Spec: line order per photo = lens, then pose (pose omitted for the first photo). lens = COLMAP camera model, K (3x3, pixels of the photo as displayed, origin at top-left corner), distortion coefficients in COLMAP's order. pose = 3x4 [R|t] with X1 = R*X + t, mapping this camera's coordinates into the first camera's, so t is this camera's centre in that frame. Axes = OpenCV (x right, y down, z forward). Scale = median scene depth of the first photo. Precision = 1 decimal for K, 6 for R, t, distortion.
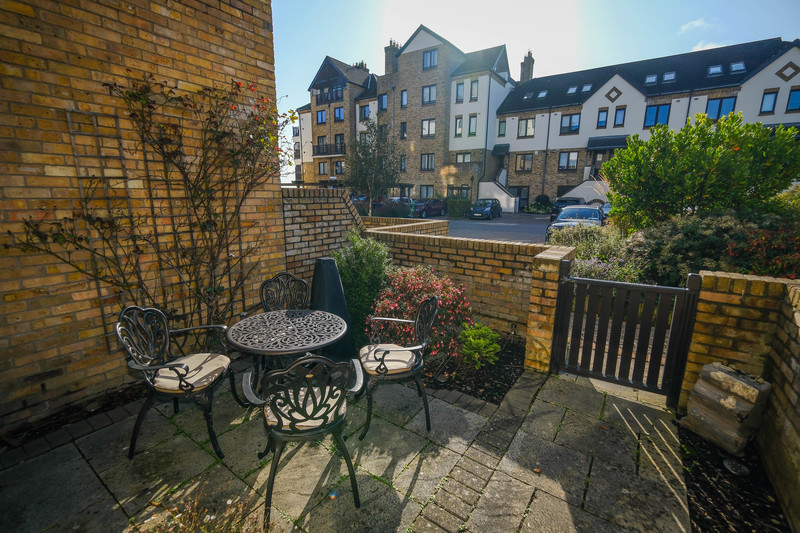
lens RADIAL K [[348.2, 0, 398.6], [0, 348.2, 266.8], [0, 0, 1]] dist [-0.000265, -0.000647]
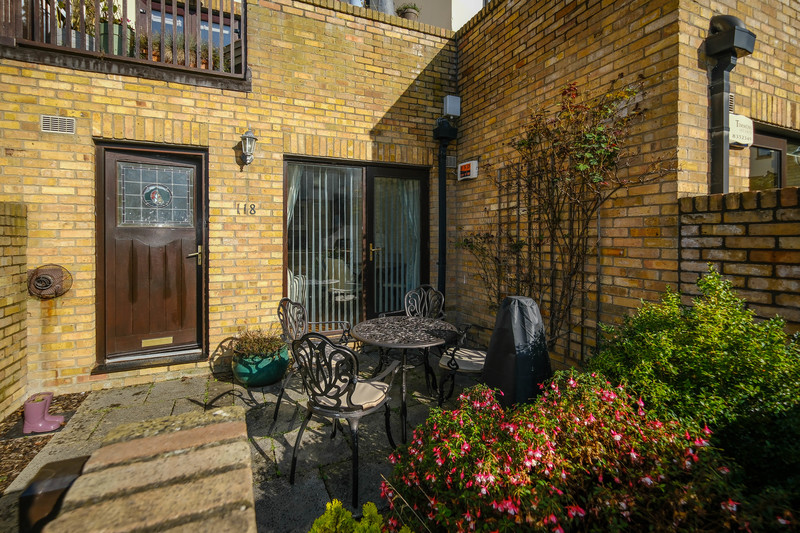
lens RADIAL K [[348.2, 0, 402.9], [0, 348.2, 238.9], [0, 0, 1]] dist [-0.000265, -0.000647]
pose [[-0.478166, -0.004804, -0.878256, 0.541116], [-0.185745, 0.977919, 0.095780, -0.169821], [0.858403, 0.208930, -0.468500, 1.180930]]
